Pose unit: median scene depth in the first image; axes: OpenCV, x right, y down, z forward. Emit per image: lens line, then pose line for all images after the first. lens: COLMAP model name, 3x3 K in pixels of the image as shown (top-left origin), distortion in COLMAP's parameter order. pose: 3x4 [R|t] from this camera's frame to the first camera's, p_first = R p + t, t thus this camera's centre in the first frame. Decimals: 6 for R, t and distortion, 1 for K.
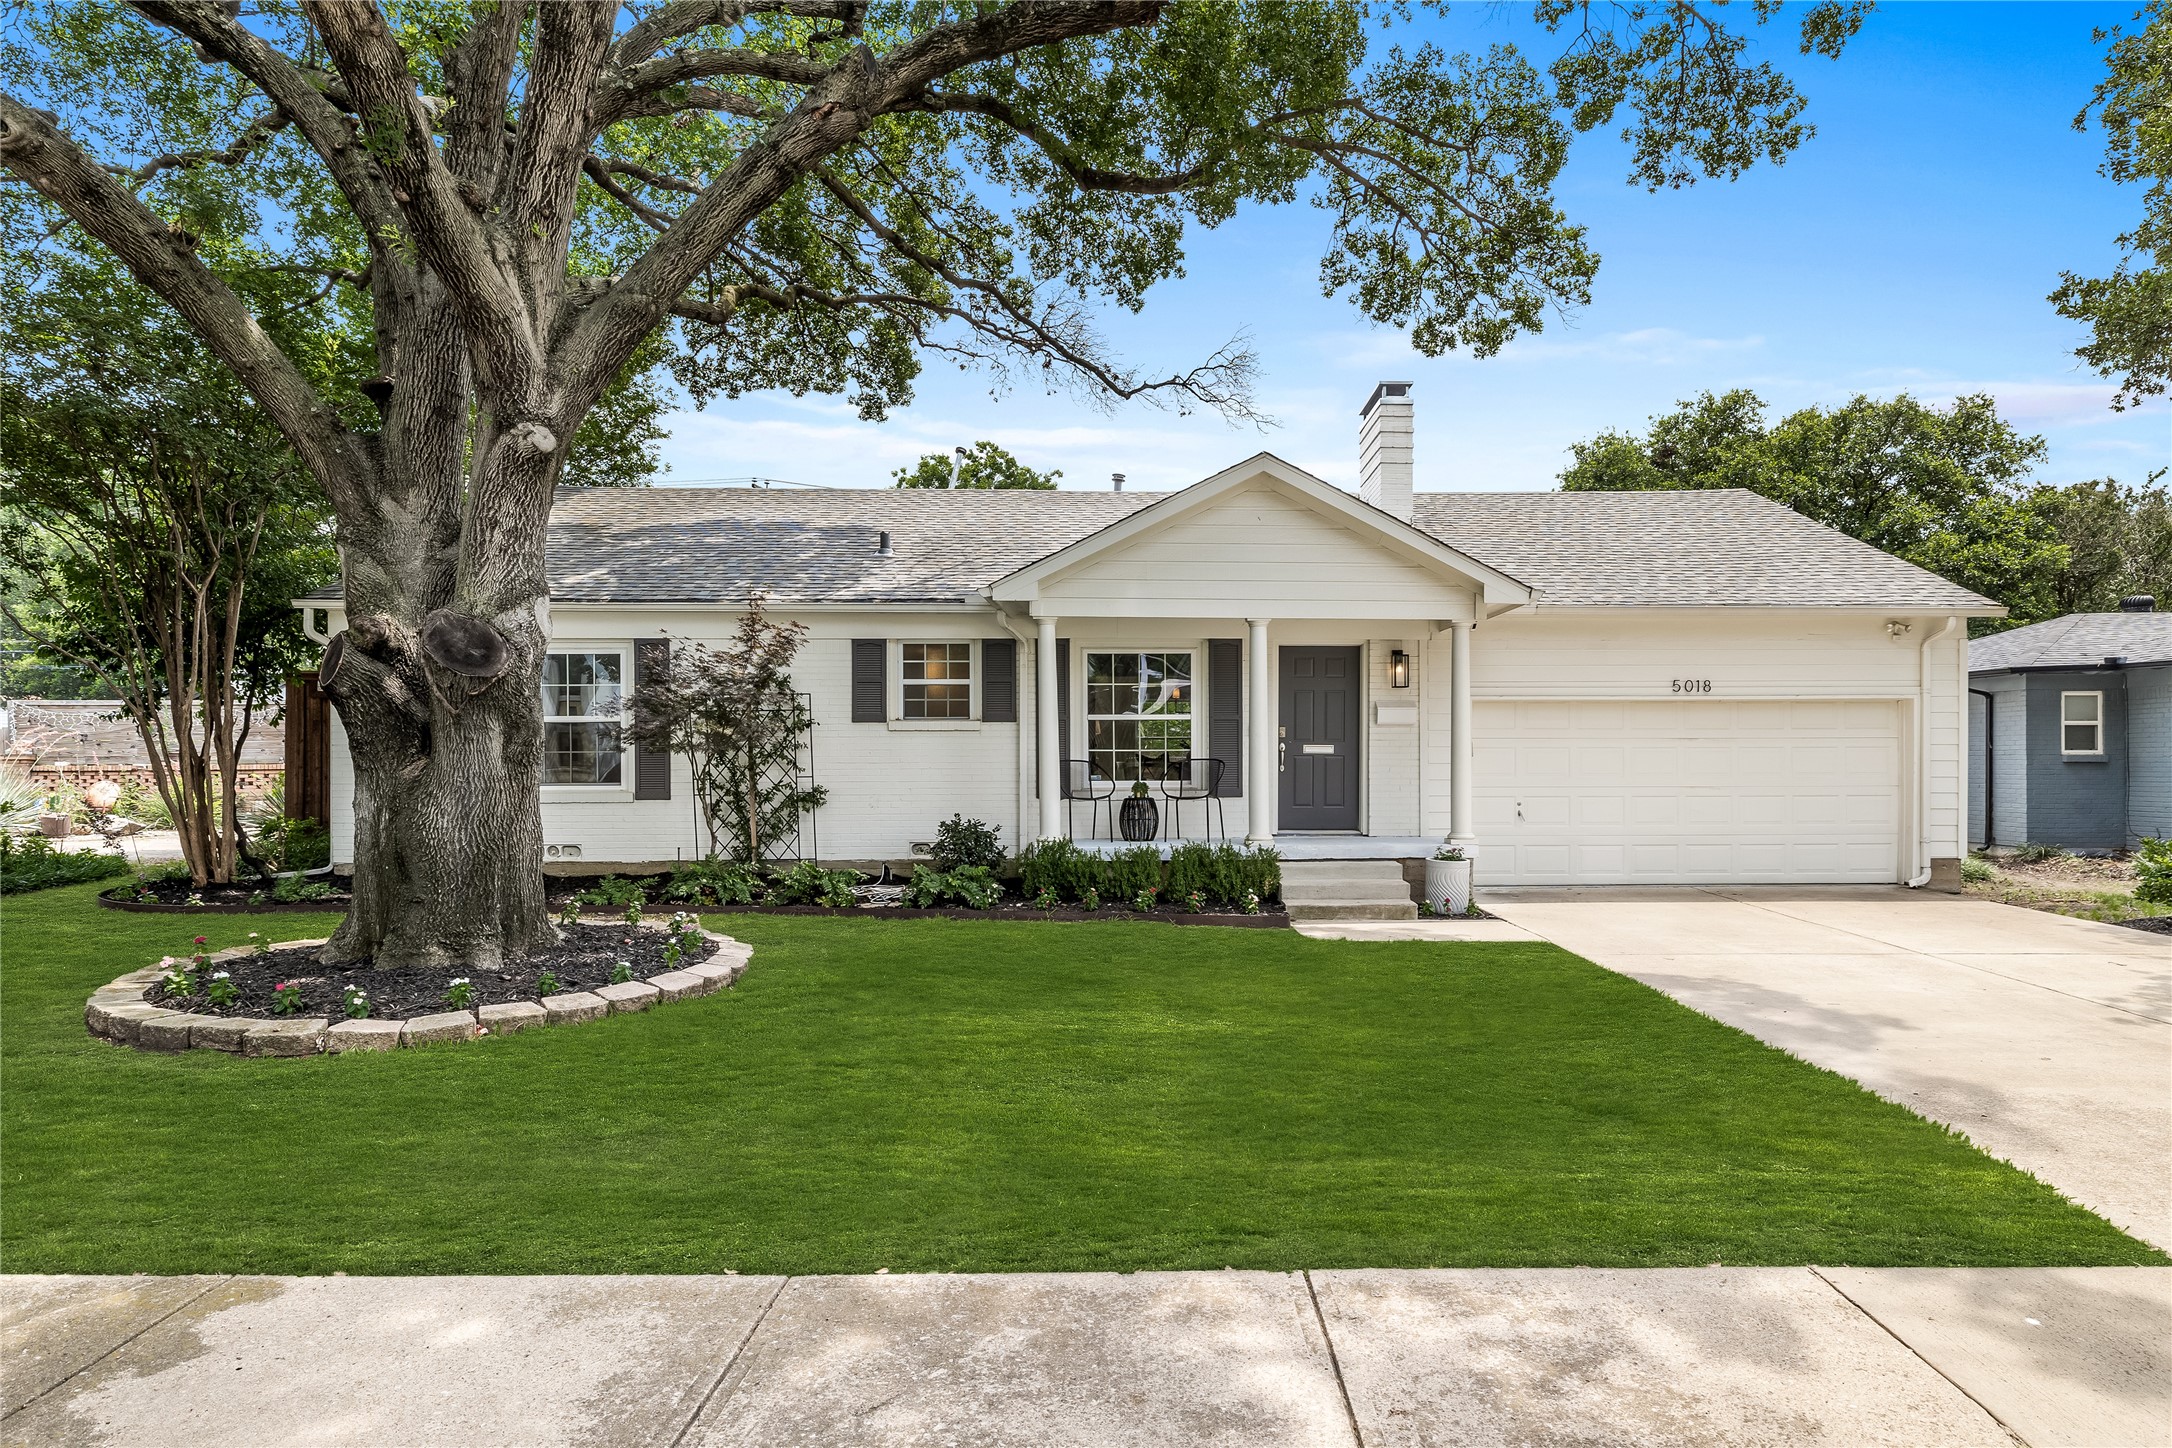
lens RADIAL K [[1140.9, 0, 1219.6], [0, 1140.9, 788.2], [0, 0, 1]] dist [-0.004382, -0.000509]
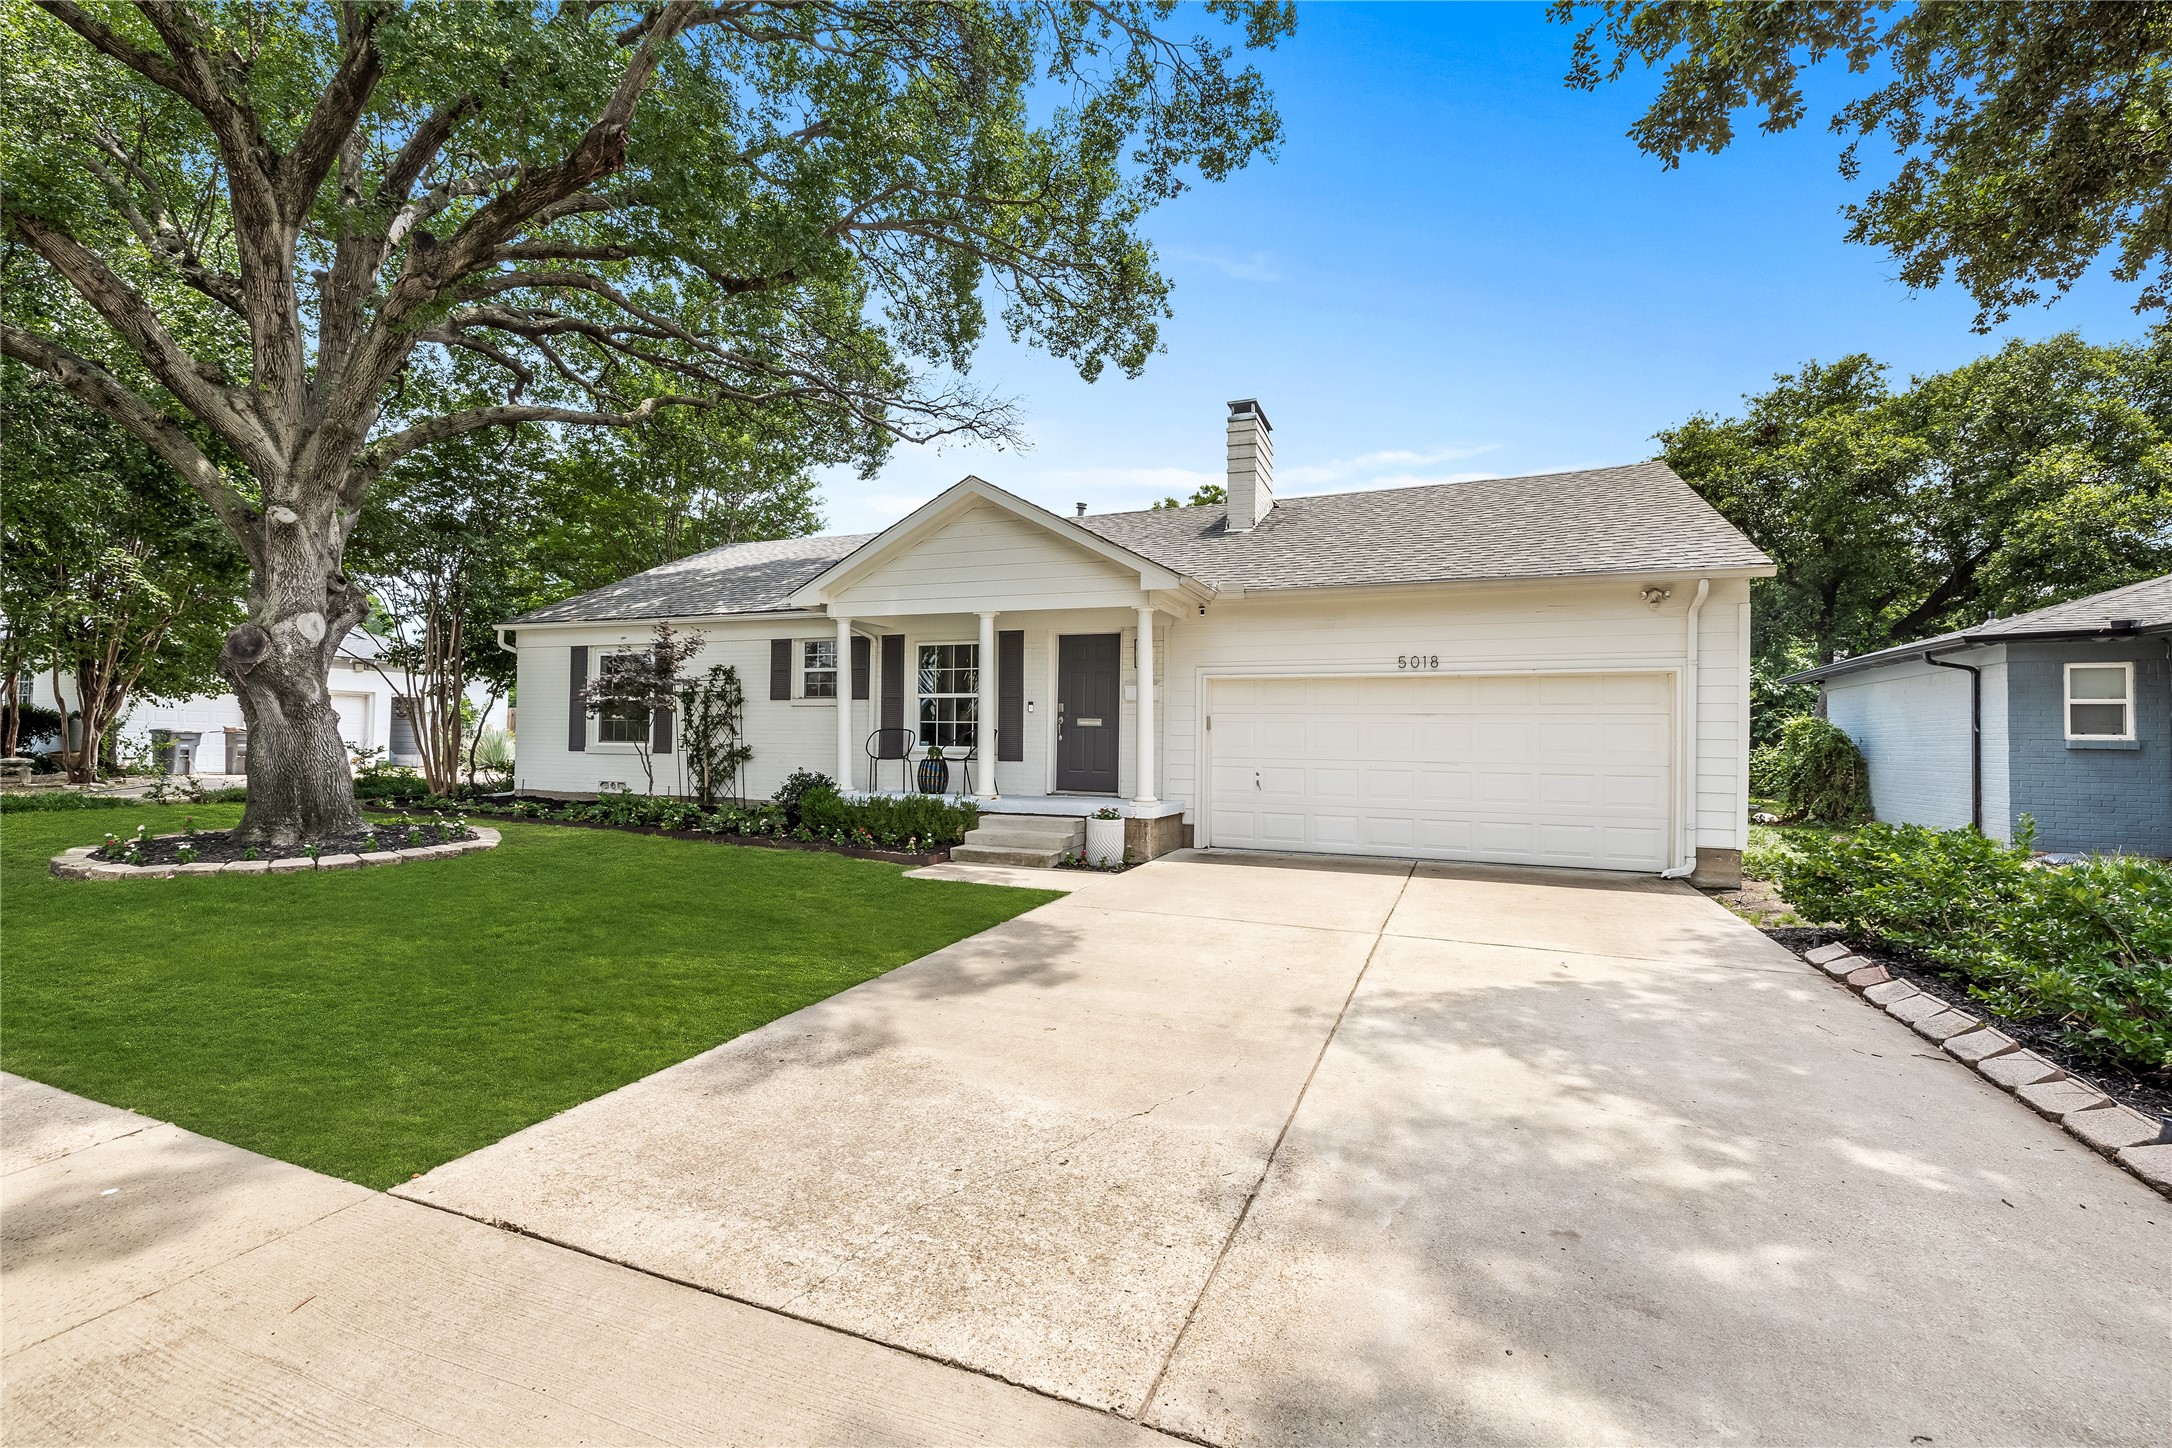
lens RADIAL K [[927.9, 0, 1086.5], [0, 927.9, 743.0], [0, 0, 1]] dist [-0.002673, -0.000375]
pose [[0.915116, 0.016074, -0.402870, 0.483064], [-0.025716, 0.999497, -0.018536, 0.005002], [0.402369, 0.027323, 0.915070, 0.132564]]
